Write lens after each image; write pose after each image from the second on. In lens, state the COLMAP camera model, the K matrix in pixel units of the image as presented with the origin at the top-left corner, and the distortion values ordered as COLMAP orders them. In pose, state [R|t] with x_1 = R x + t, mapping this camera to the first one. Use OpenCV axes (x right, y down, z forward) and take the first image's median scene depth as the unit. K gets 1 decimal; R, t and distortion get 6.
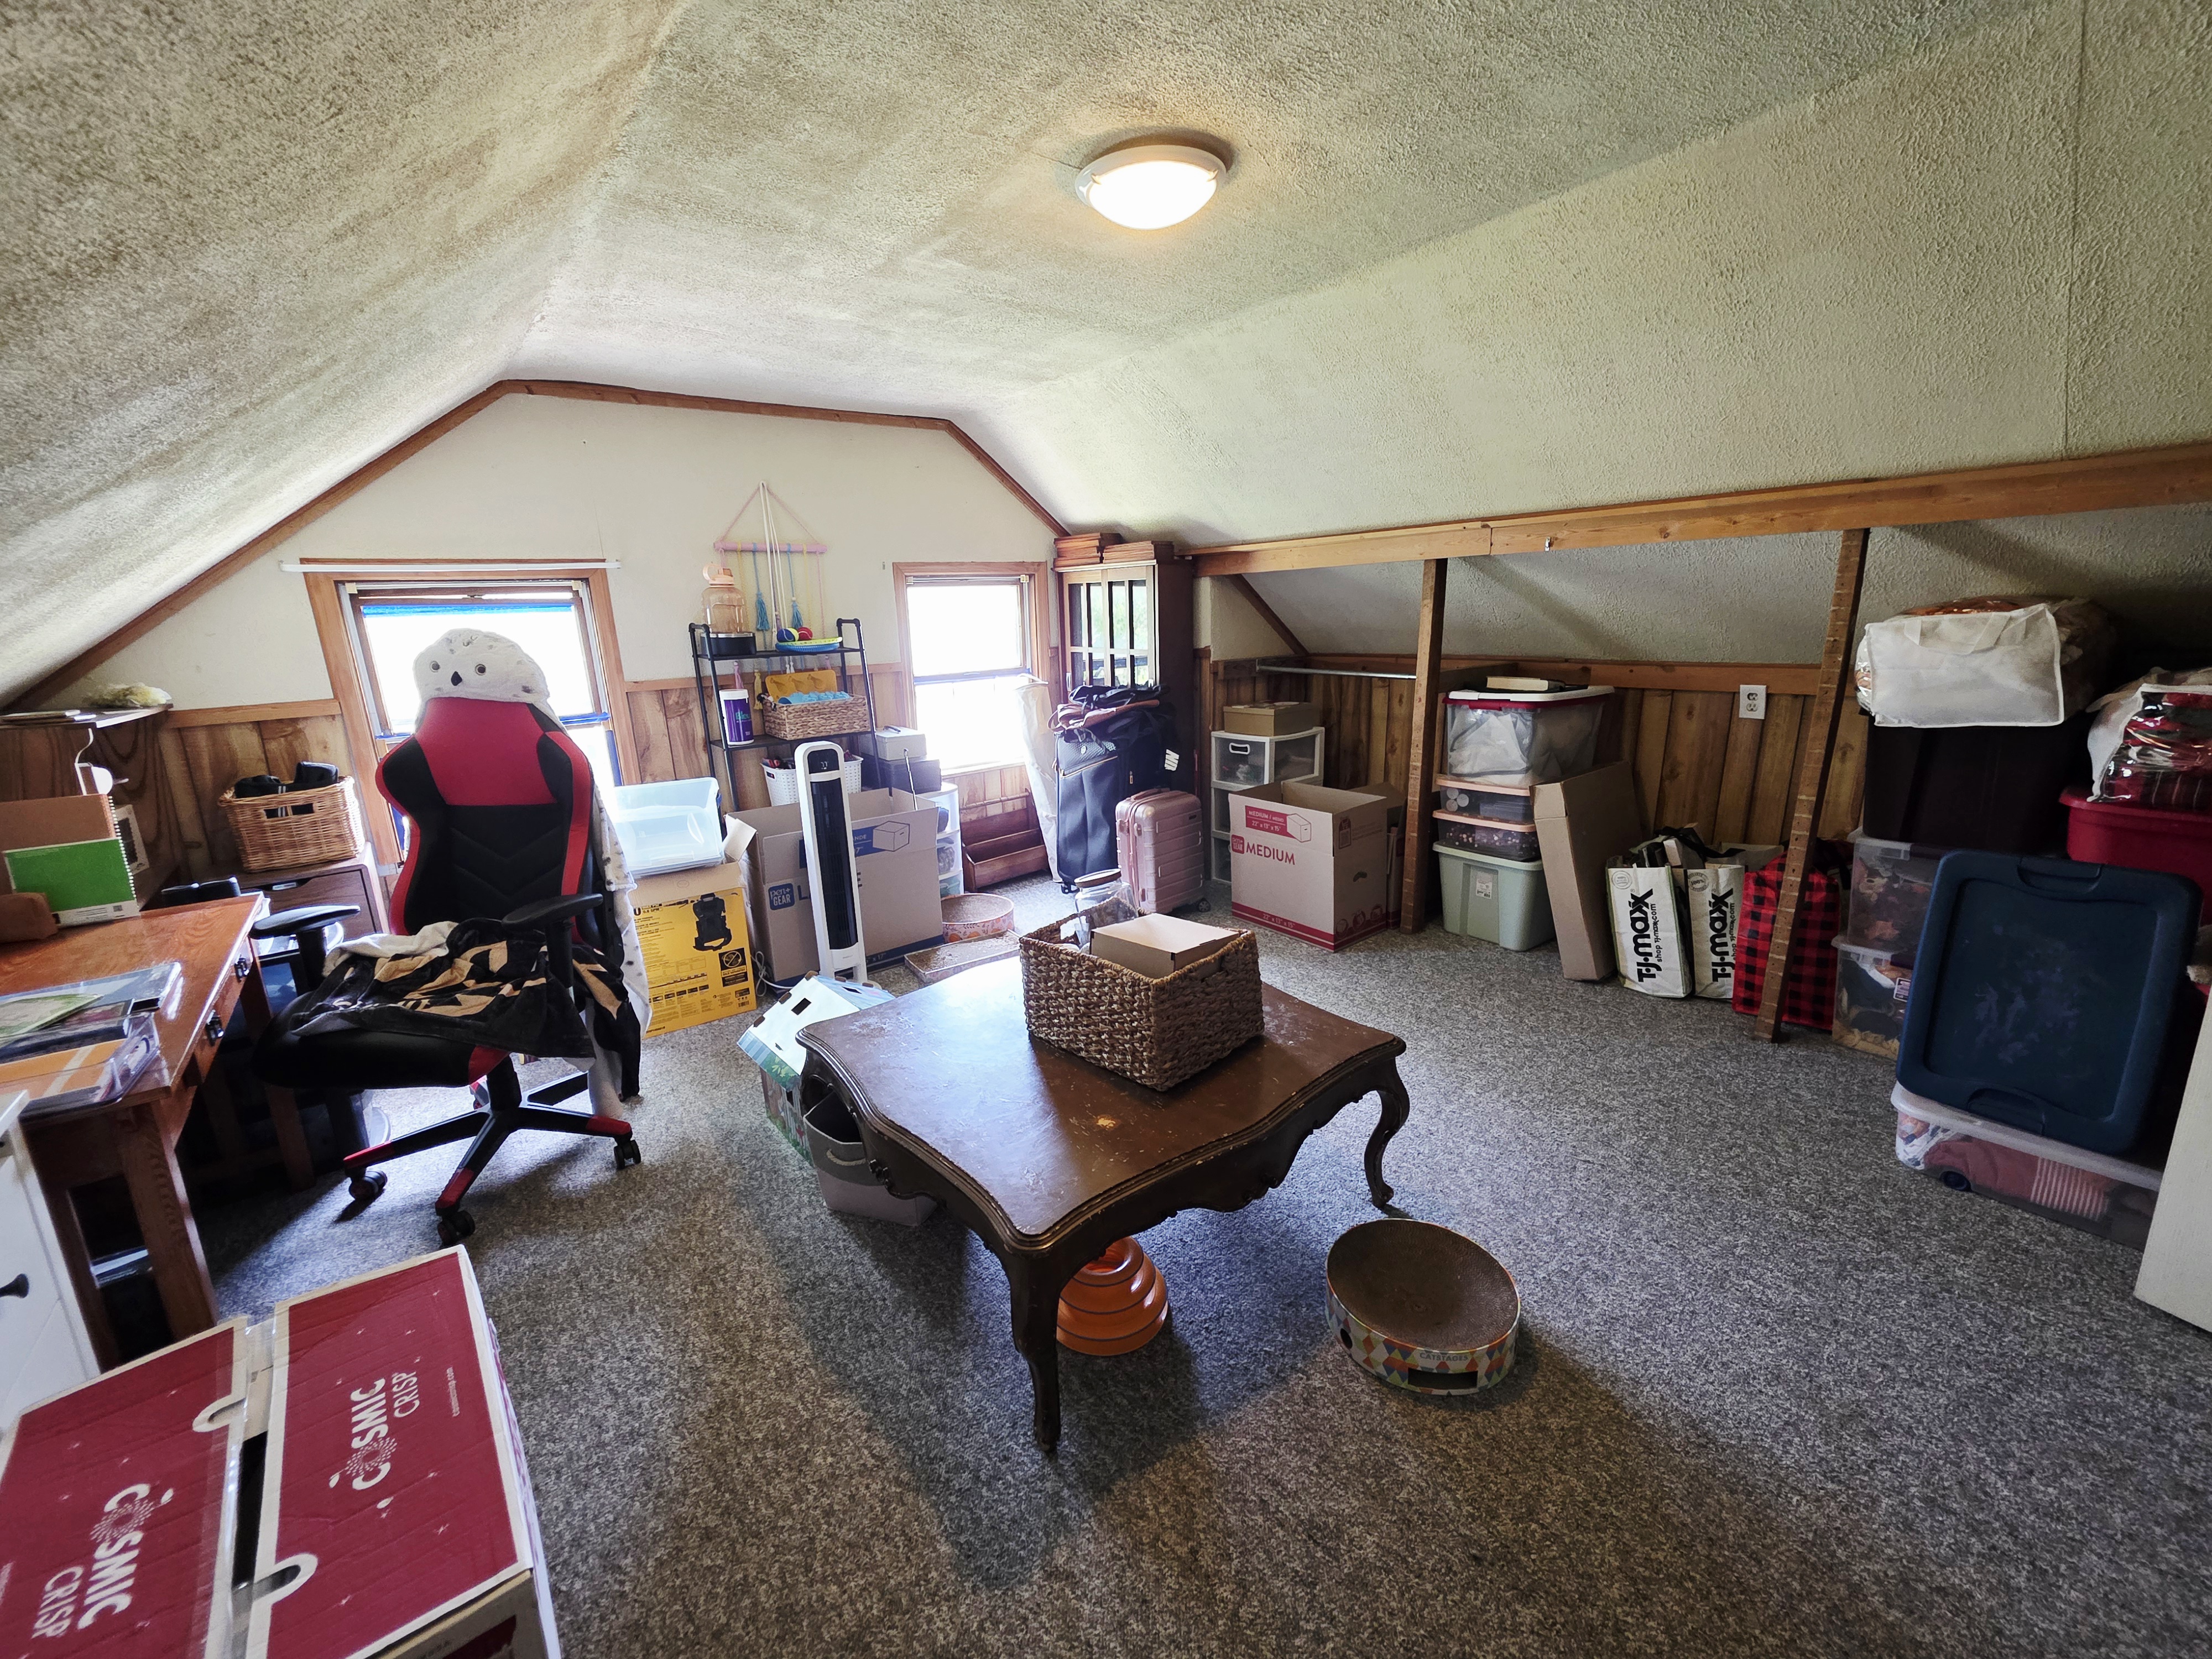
lens RADIAL K [[889.7, 0, 1094.9], [0, 889.7, 824.4], [0, 0, 1]] dist [0.005223, -0.000736]
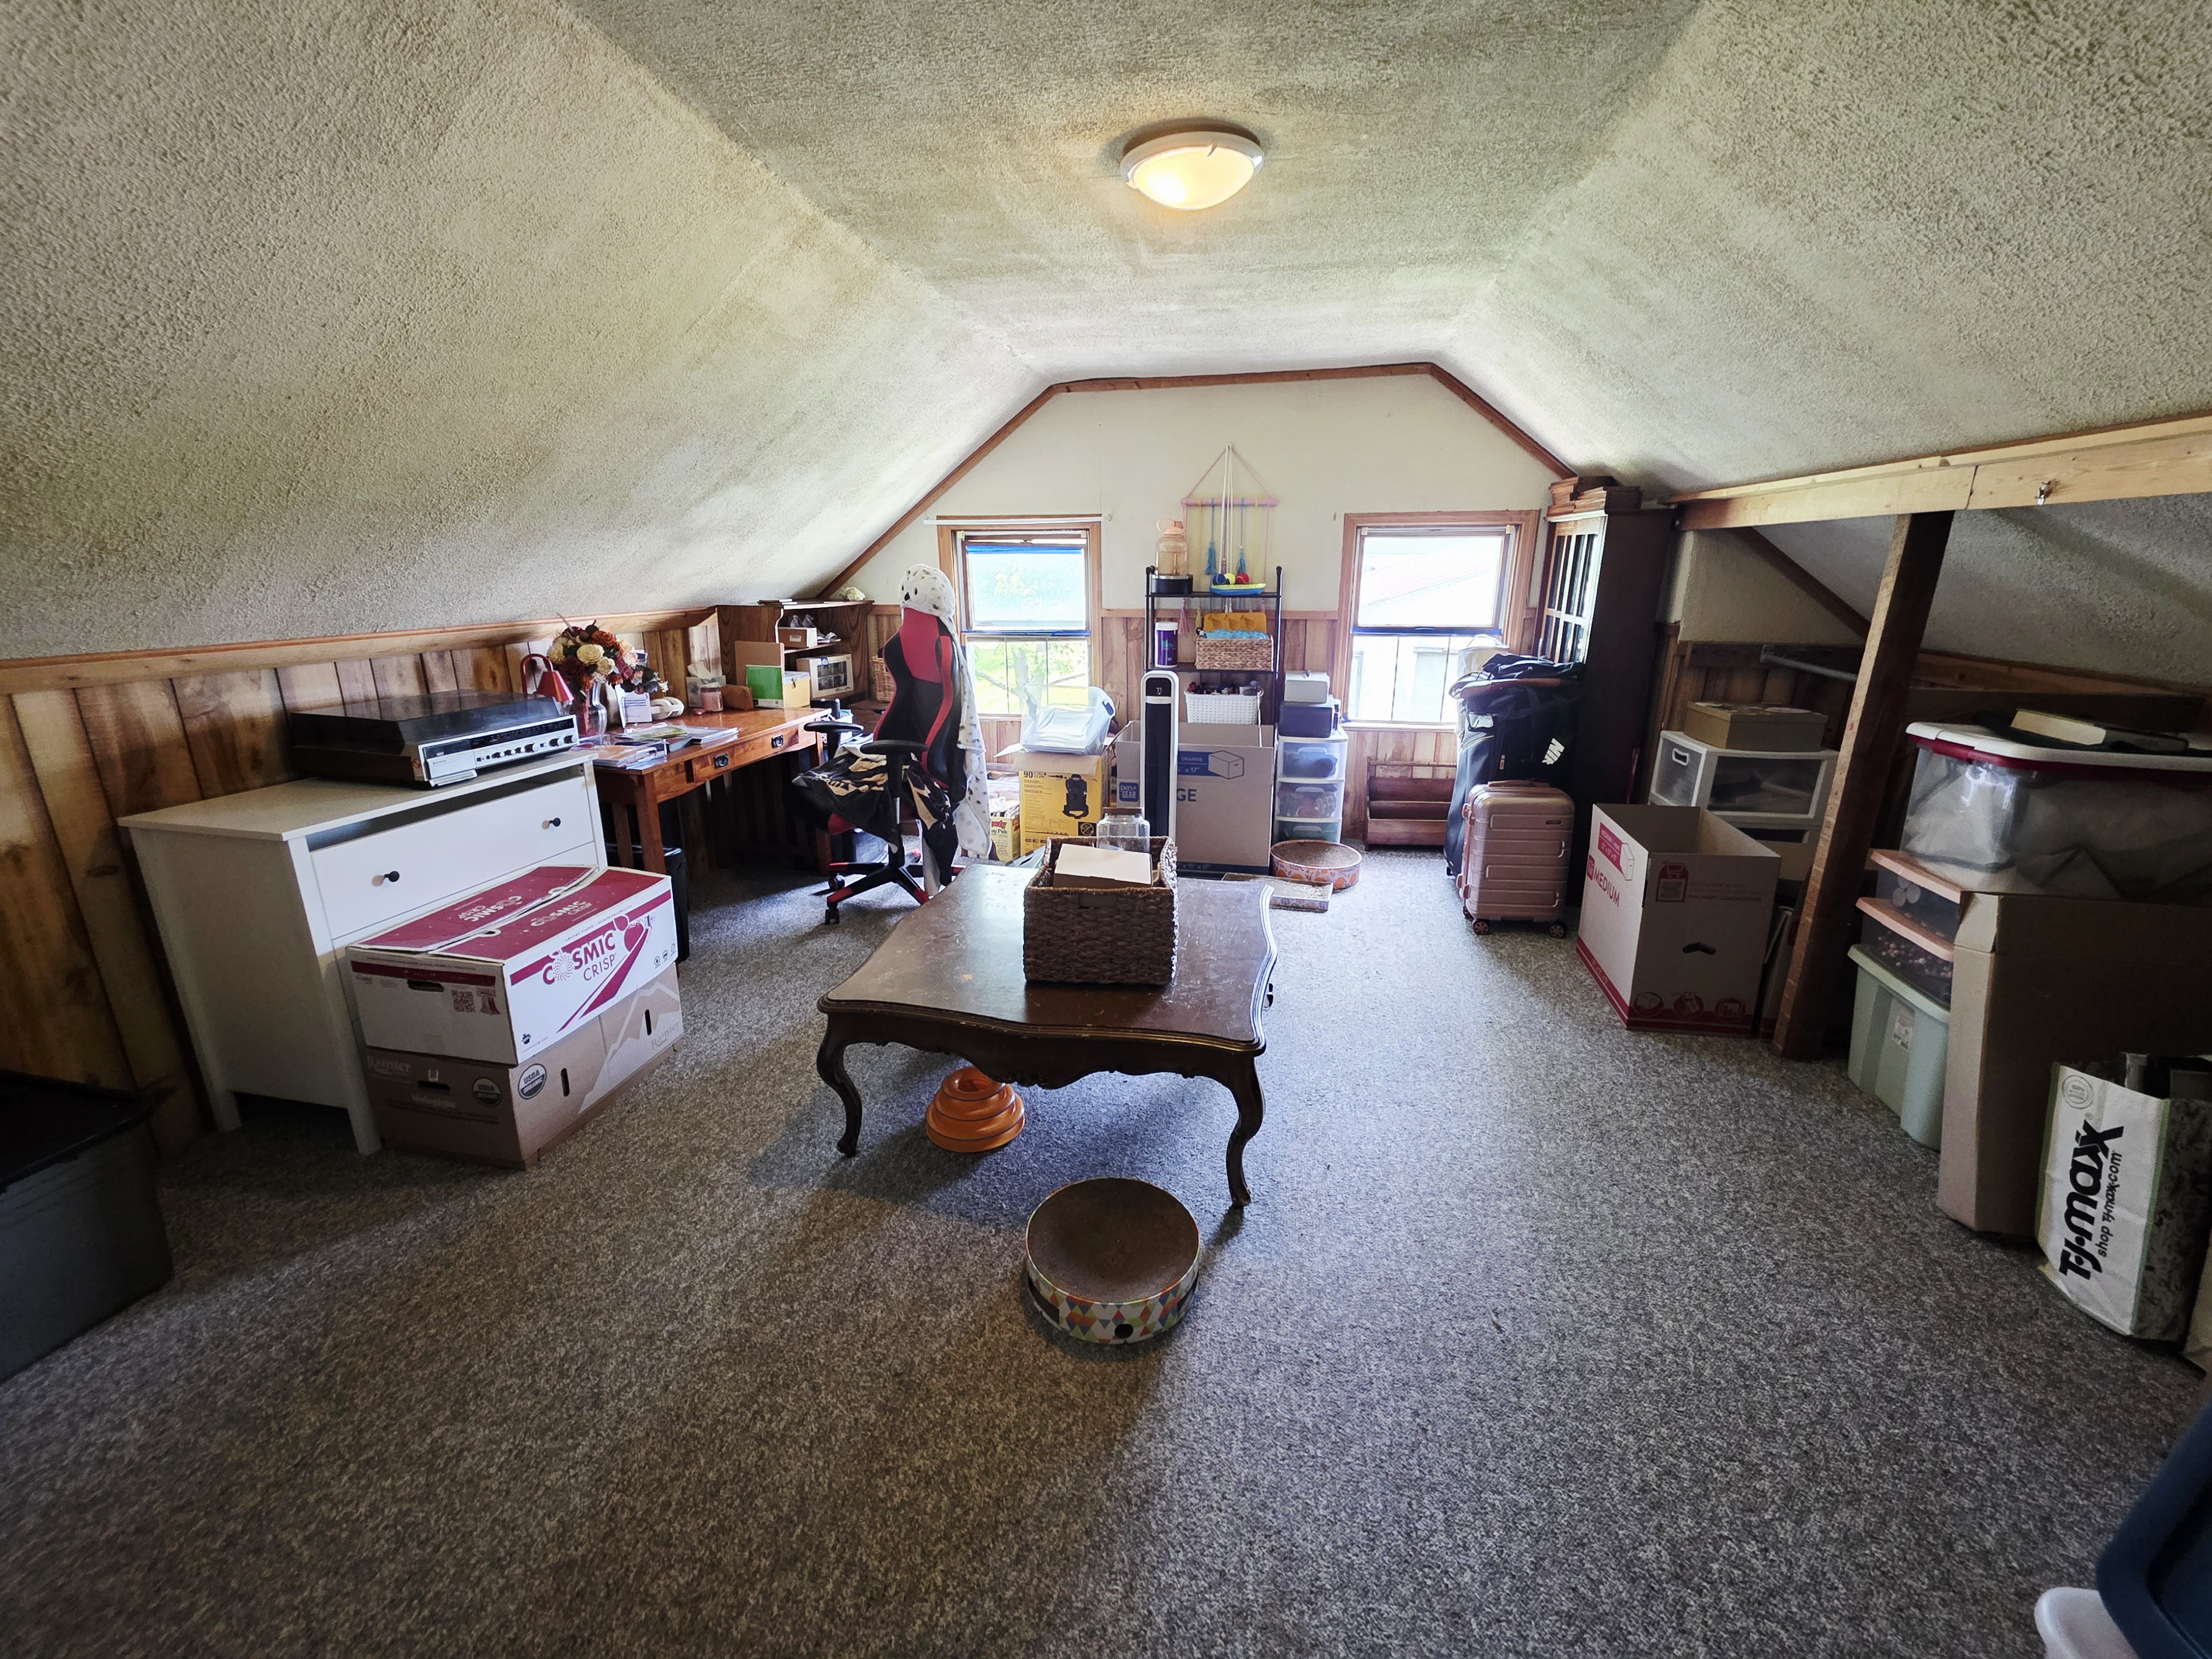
lens RADIAL K [[889.7, 0, 1103.4], [0, 889.7, 819.0], [0, 0, 1]] dist [0.005223, -0.000736]
pose [[0.643572, 0.248386, -0.723961, 0.523752], [-0.203026, 0.967394, 0.151424, -0.061930], [0.737967, 0.049531, 0.673017, 0.139896]]
